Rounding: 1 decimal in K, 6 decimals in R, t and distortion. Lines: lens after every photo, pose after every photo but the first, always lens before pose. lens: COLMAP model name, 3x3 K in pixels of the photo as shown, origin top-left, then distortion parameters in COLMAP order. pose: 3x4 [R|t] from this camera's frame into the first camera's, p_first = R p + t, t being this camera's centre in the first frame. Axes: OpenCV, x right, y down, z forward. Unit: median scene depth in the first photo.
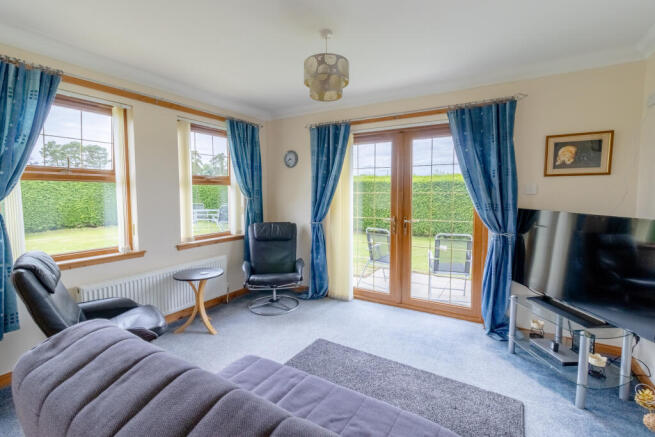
lens RADIAL K [[303.3, 0, 320.5], [0, 303.3, 213.1], [0, 0, 1]] dist [0.002968, 0.000063]
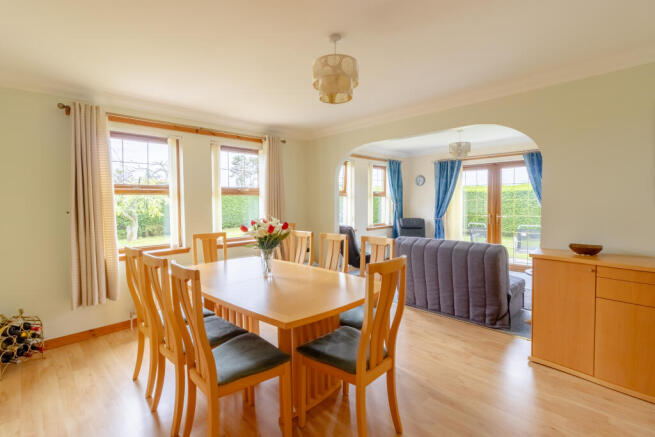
lens RADIAL K [[303.3, 0, 320.5], [0, 303.3, 213.1], [0, 0, 1]] dist [0.002968, 0.000063]
pose [[0.970489, 0.001459, -0.241142, -0.253693], [-0.009318, 0.999462, -0.031455, 0.065295], [0.240967, 0.032773, 0.969980, -0.830040]]
